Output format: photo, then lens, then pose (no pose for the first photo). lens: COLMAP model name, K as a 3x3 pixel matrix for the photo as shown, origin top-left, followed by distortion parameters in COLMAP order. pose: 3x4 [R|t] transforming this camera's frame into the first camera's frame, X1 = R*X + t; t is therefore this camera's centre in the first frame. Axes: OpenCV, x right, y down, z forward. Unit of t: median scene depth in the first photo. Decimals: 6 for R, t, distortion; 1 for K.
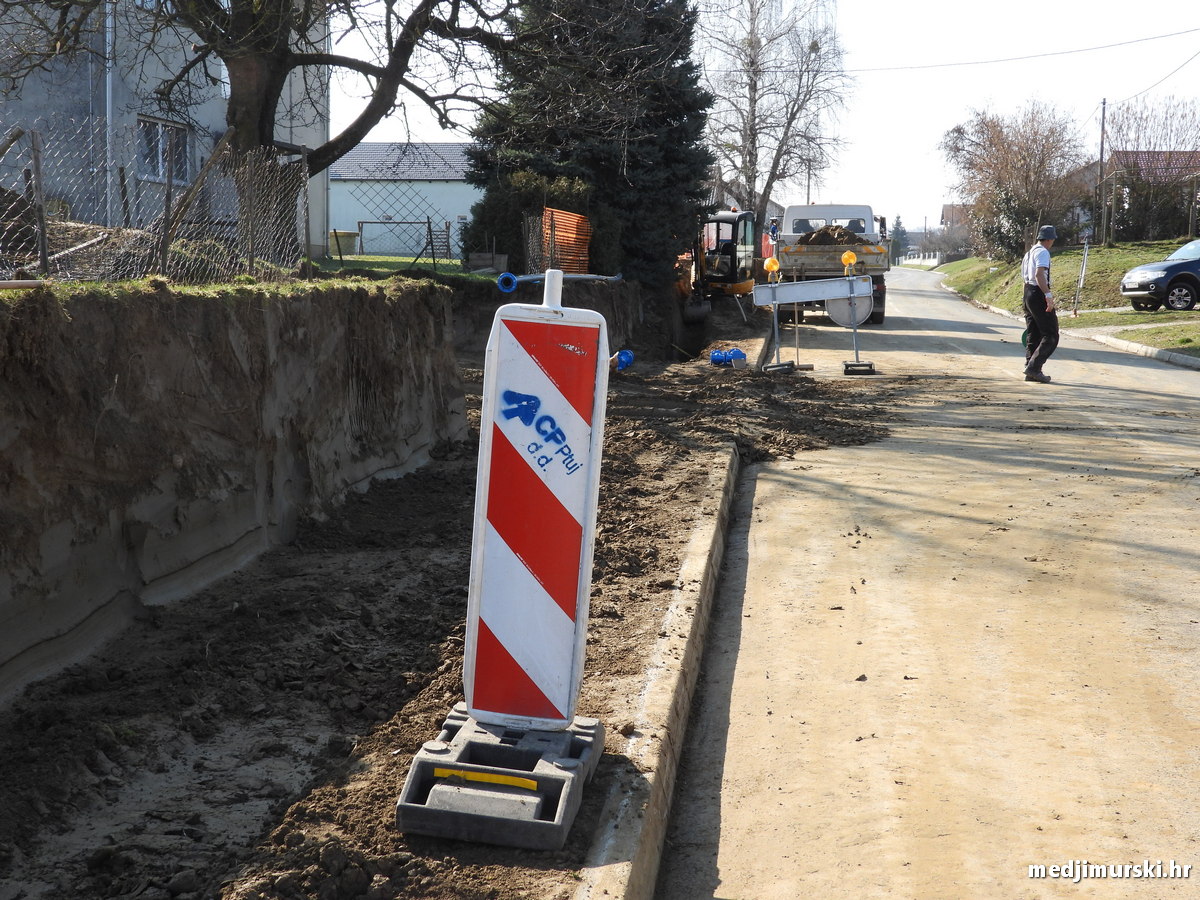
lens RADIAL K [[1533.2, 0, 596.1], [0, 1533.2, 448.0], [0, 0, 1]] dist [-0.017263, 0.000000]
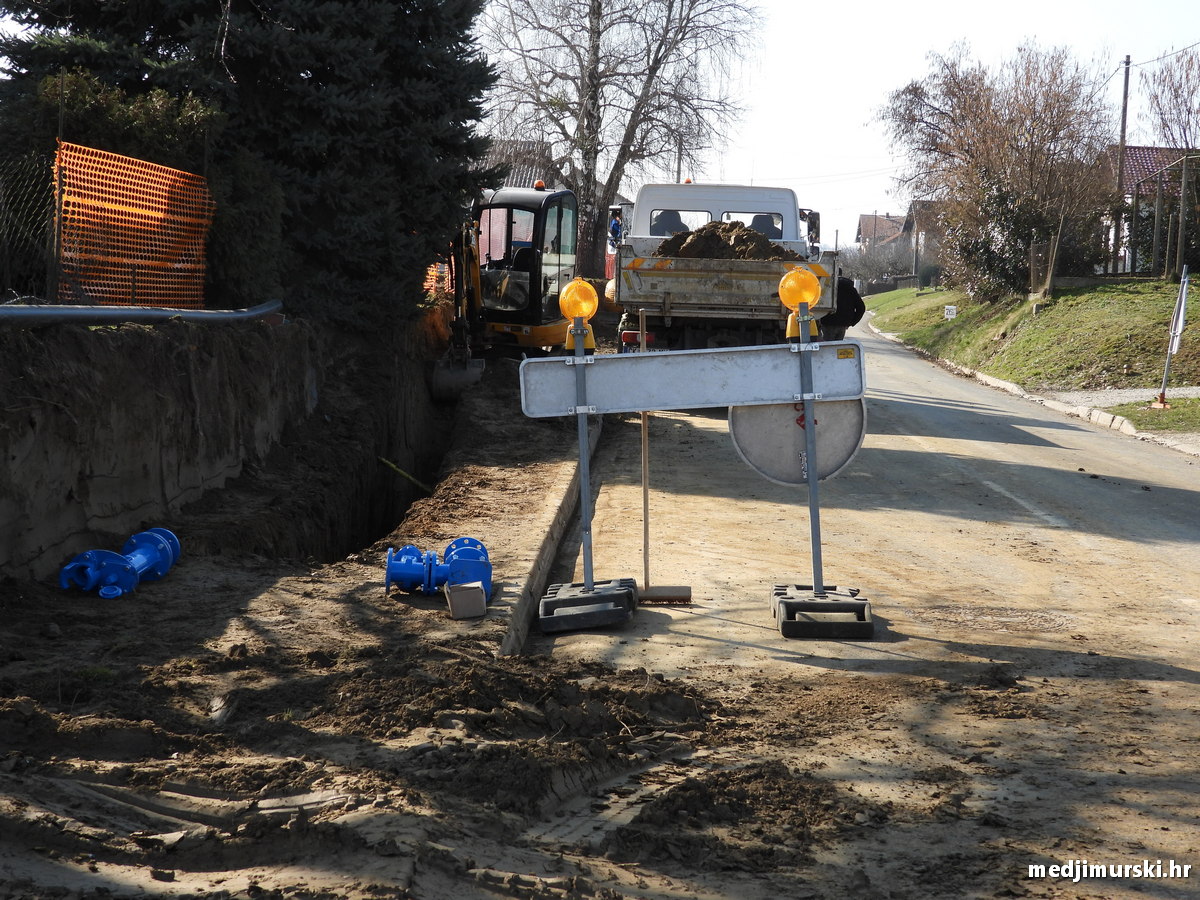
lens RADIAL K [[2086.2, 0, 600.9], [0, 2086.2, 451.3], [0, 0, 1]] dist [-0.015544, 0.000000]
pose [[0.994262, 0.027243, 0.103448, 0.026851], [-0.023196, 0.998925, -0.040126, -0.024661], [-0.104430, 0.037497, 0.993825, 0.197417]]
